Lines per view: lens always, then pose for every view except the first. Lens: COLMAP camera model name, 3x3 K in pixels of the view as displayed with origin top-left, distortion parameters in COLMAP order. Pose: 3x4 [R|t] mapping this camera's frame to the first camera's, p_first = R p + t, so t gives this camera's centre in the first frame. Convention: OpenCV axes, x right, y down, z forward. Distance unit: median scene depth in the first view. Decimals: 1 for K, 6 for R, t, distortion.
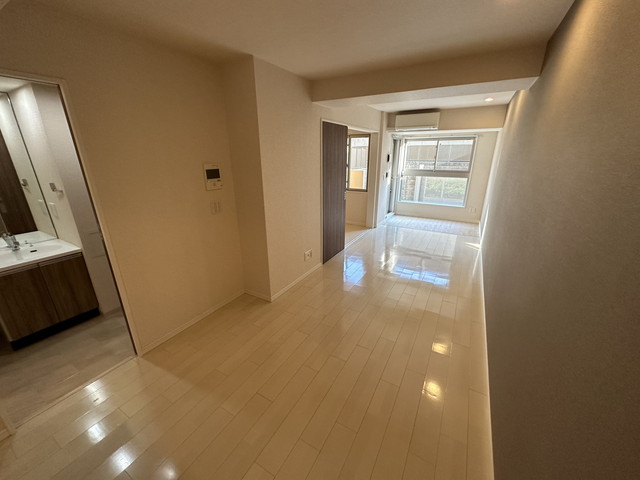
lens RADIAL K [[254.8, 0, 321.3], [0, 254.8, 238.8], [0, 0, 1]] dist [-0.004483, 0.000790]
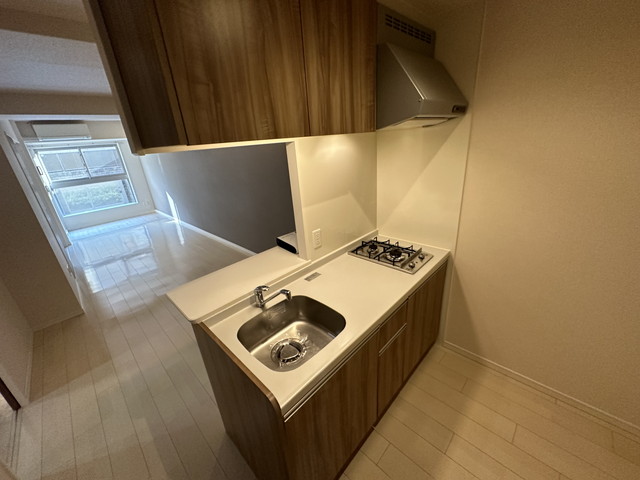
lens RADIAL K [[254.8, 0, 320.5], [0, 254.8, 239.6], [0, 0, 1]] dist [-0.004483, 0.000790]
pose [[0.244280, -0.372534, 0.895291, -0.372516], [0.382595, 0.885389, 0.264022, 0.041165], [-0.891038, 0.278038, 0.358812, -0.138384]]
